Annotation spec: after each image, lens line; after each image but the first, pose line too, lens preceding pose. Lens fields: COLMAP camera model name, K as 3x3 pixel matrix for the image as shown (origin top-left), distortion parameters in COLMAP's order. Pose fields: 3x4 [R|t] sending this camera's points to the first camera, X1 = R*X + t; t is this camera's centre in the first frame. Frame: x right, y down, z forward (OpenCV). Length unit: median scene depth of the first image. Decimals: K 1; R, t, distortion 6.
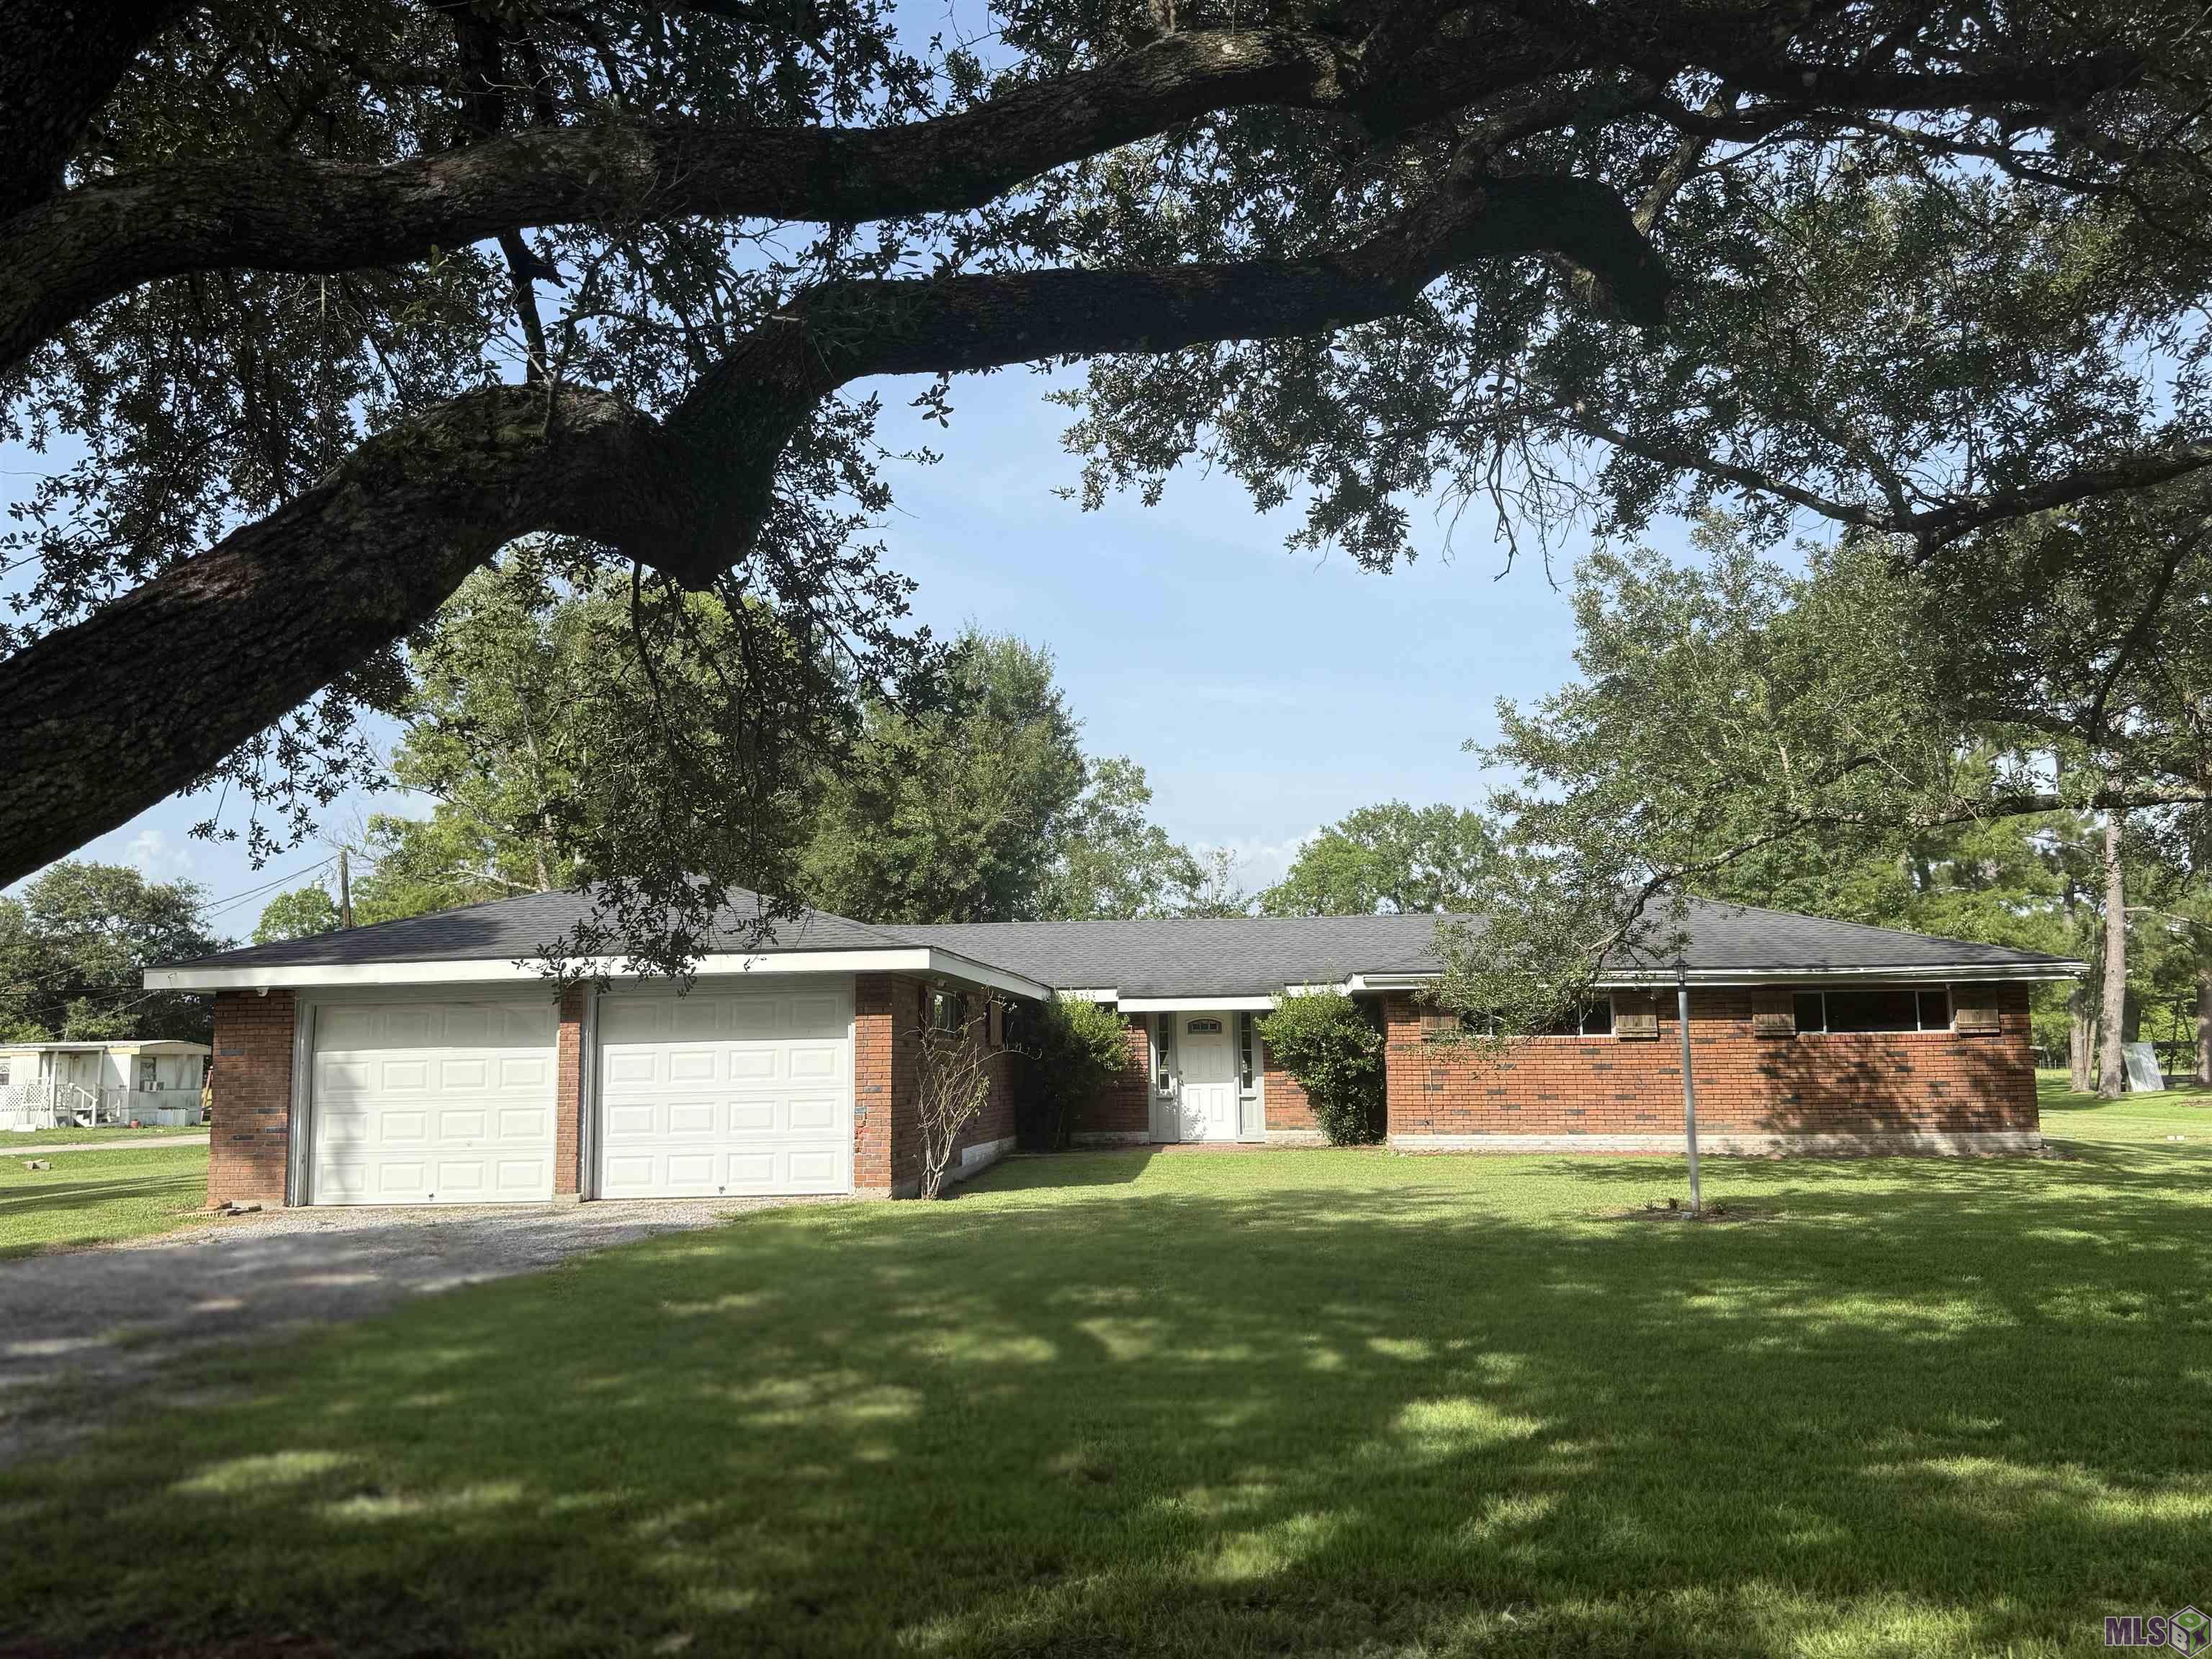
lens RADIAL K [[1771.6, 0, 1106.0], [0, 1771.6, 829.5], [0, 0, 1]] dist [0.067890, -0.127349]
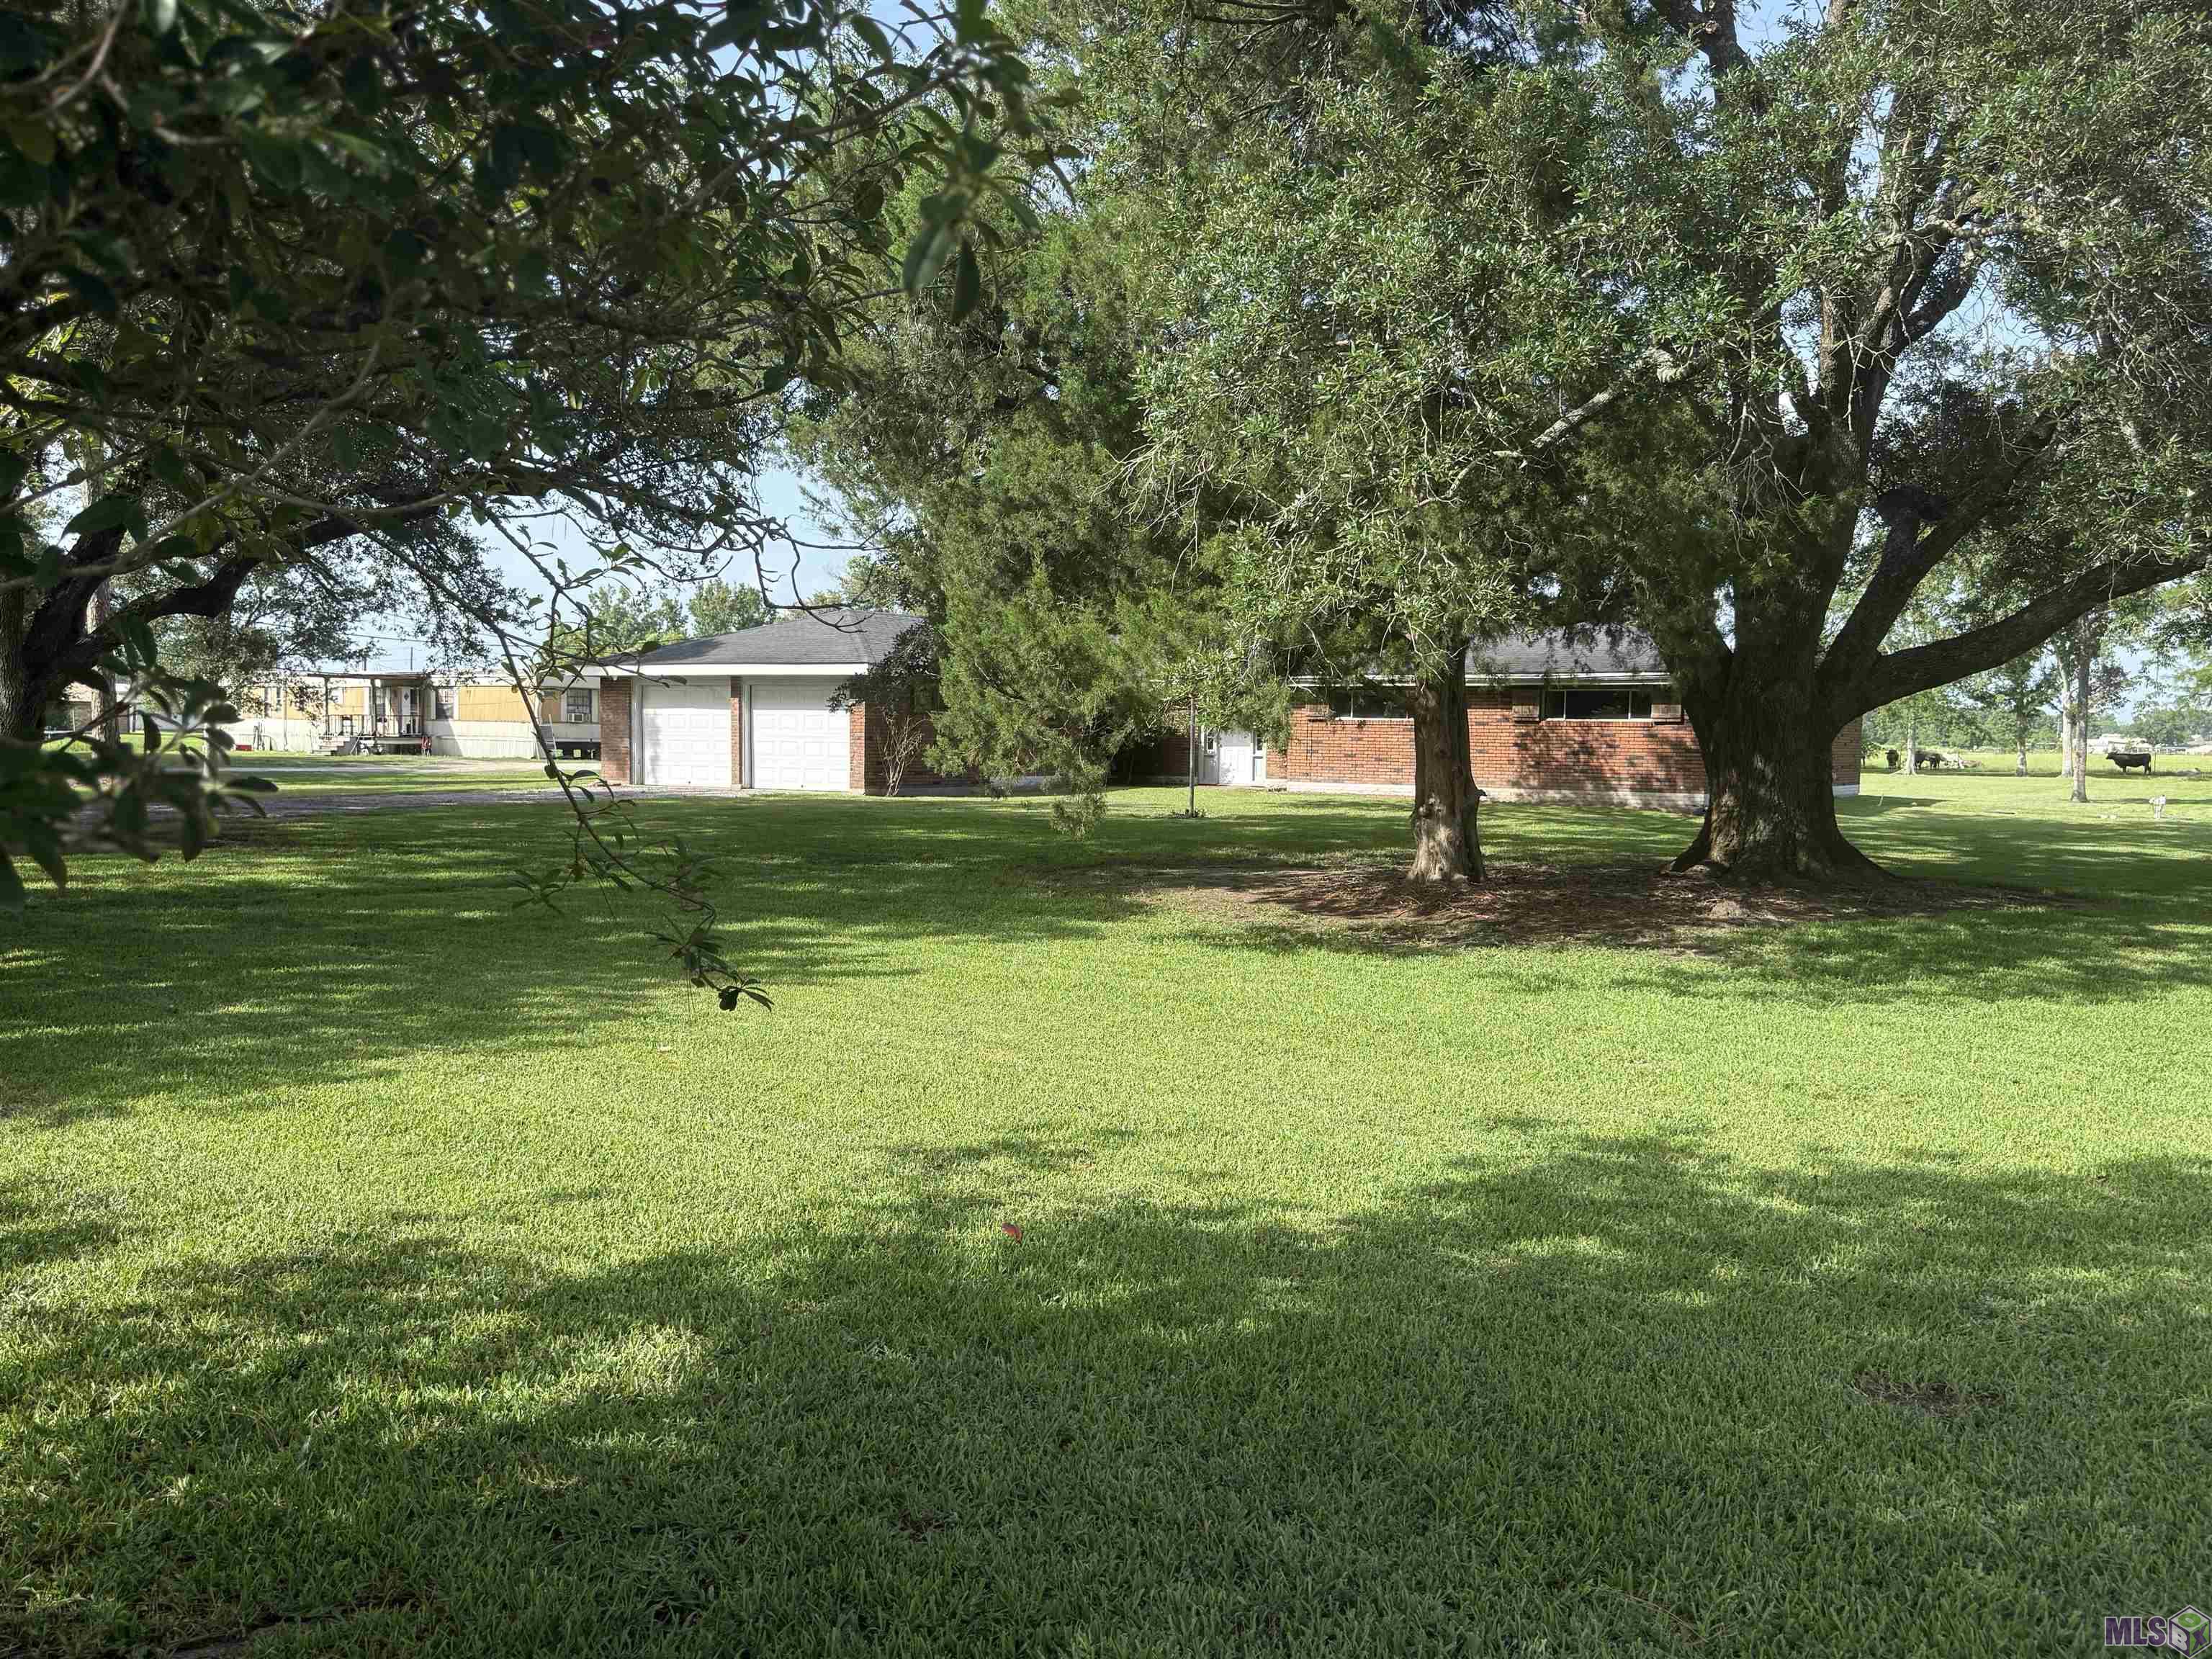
lens RADIAL K [[1771.6, 0, 1106.0], [0, 1771.6, 829.5], [0, 0, 1]] dist [0.067890, -0.127349]
pose [[0.891803, 0.050745, -0.449569, 0.723383], [0.031957, 0.984143, 0.174476, -0.057354], [0.451294, -0.169965, 0.876040, -0.406535]]
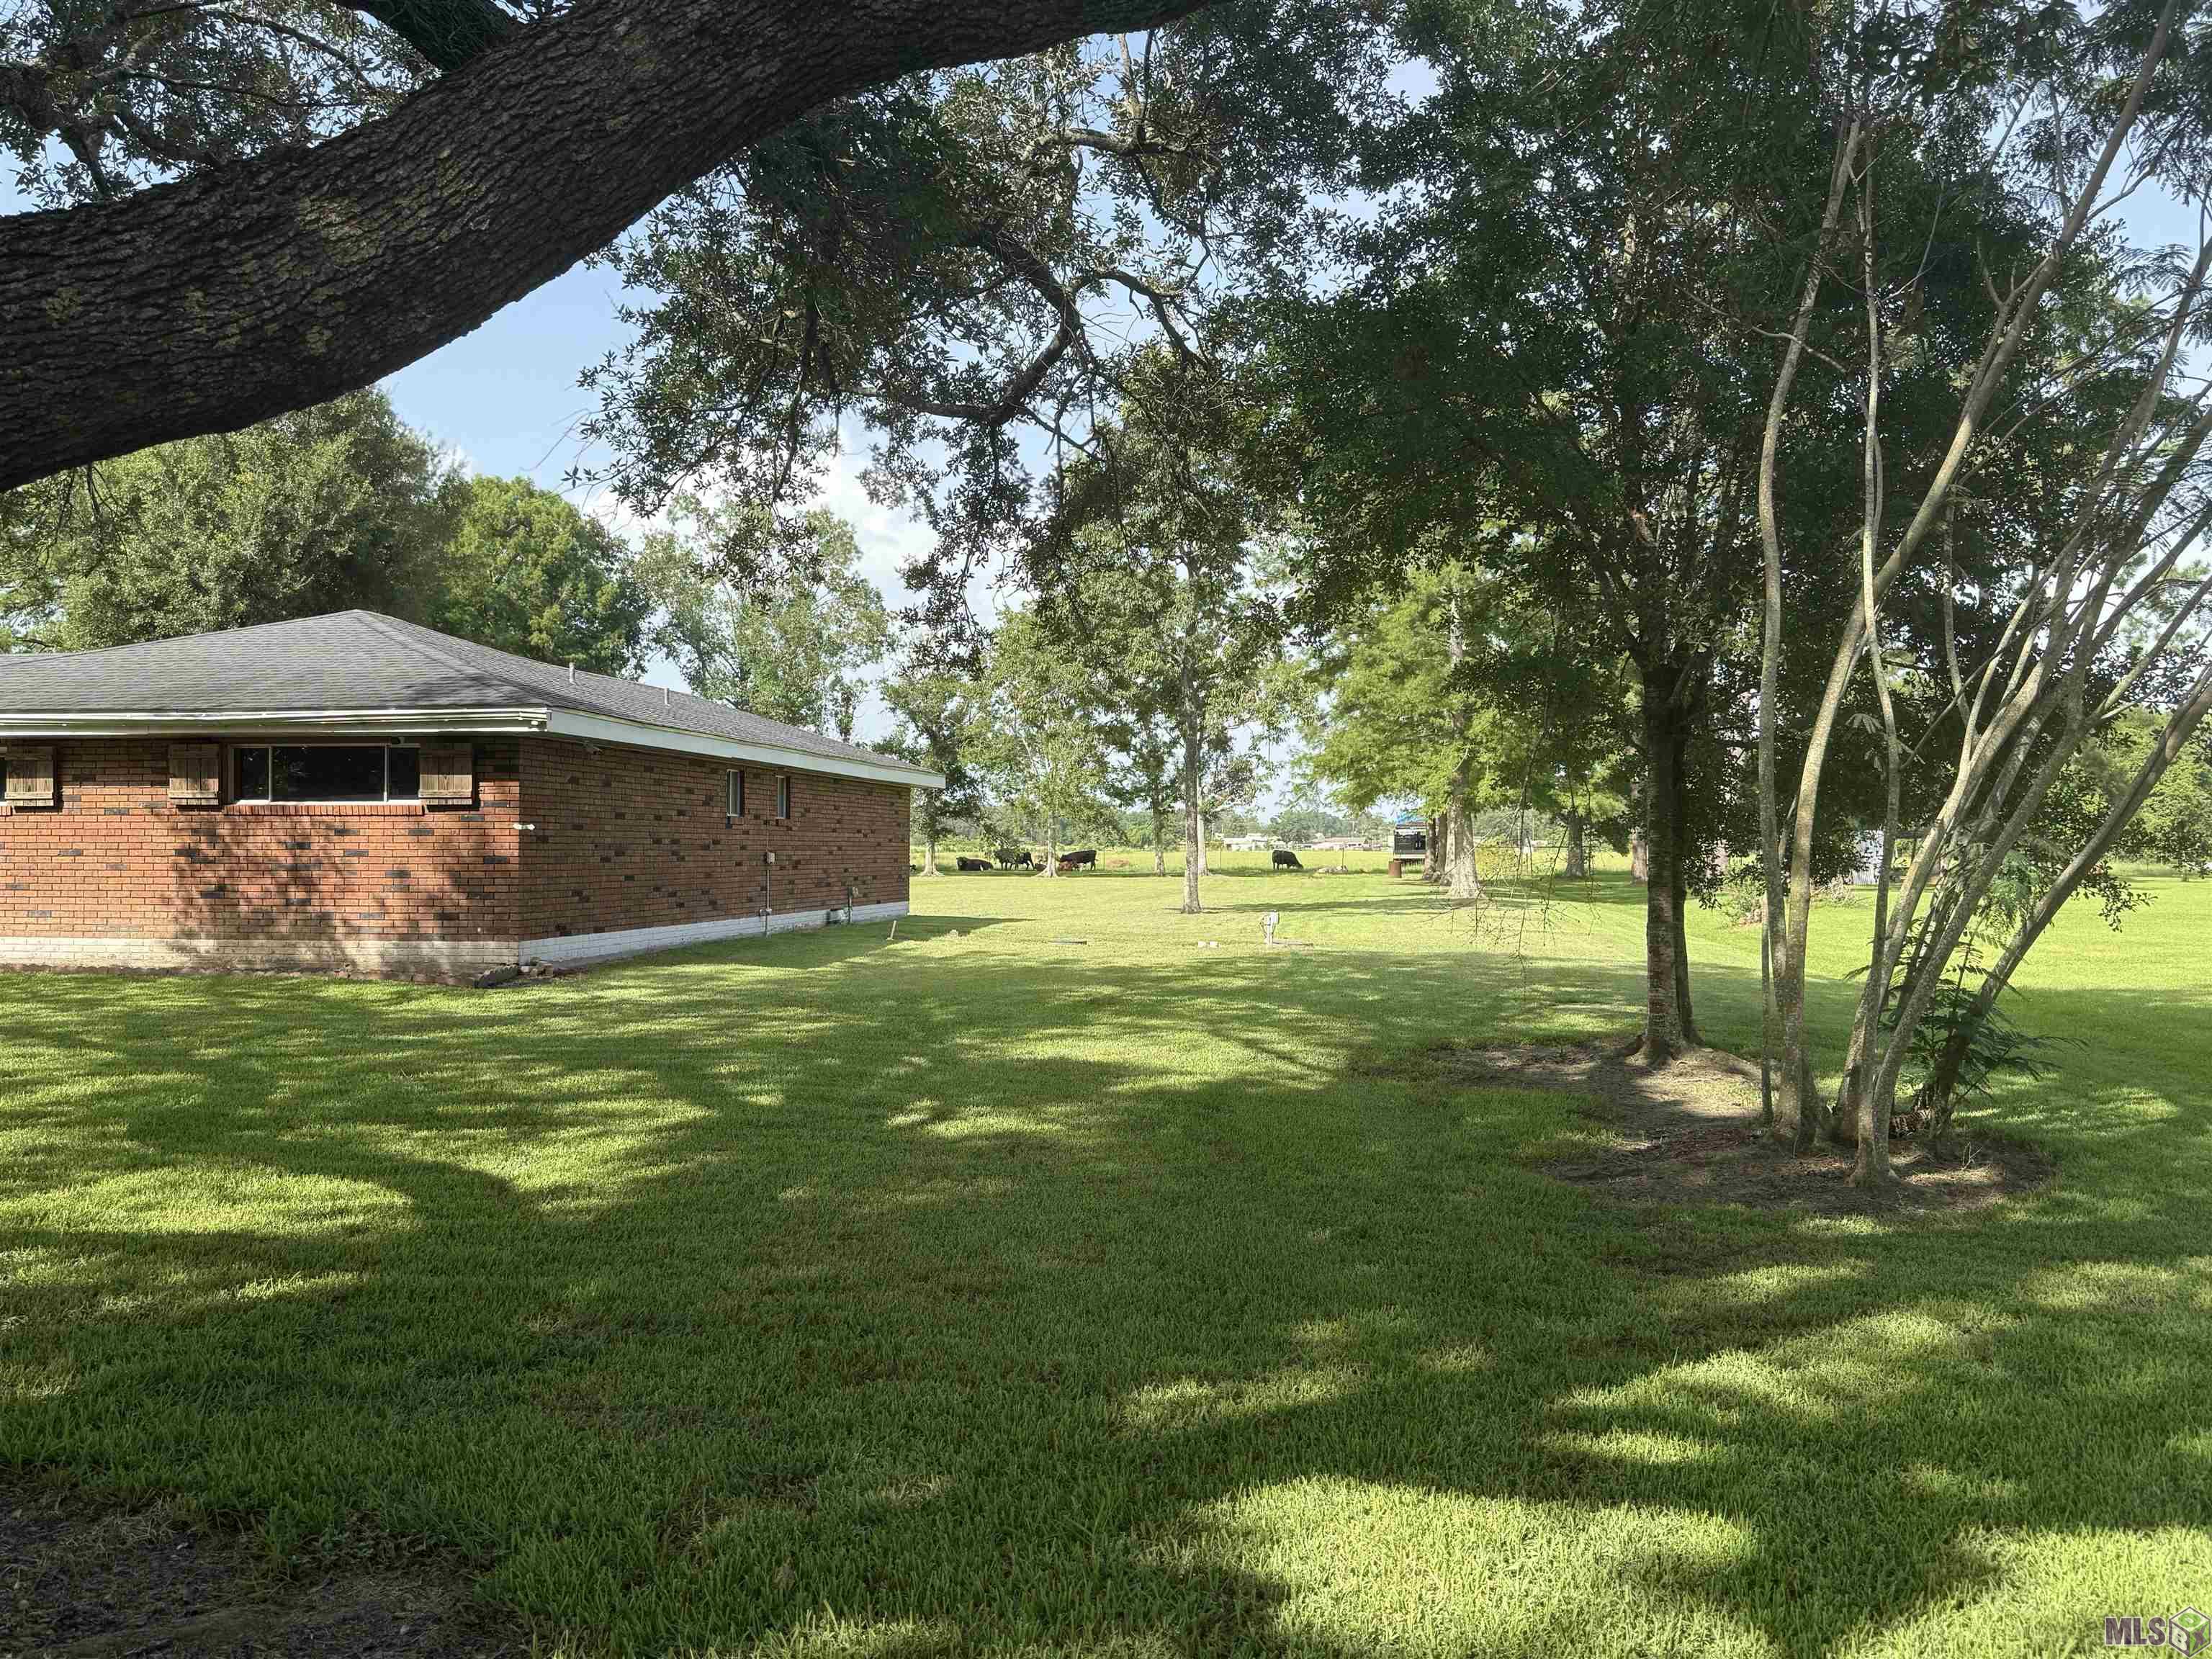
lens RADIAL K [[1771.6, 0, 1106.0], [0, 1771.6, 829.5], [0, 0, 1]] dist [0.067890, -0.127349]
pose [[0.999044, 0.015688, -0.040797, 0.783235], [-0.010645, 0.992594, 0.121012, 0.032962], [0.042393, -0.120462, 0.991812, 0.293631]]
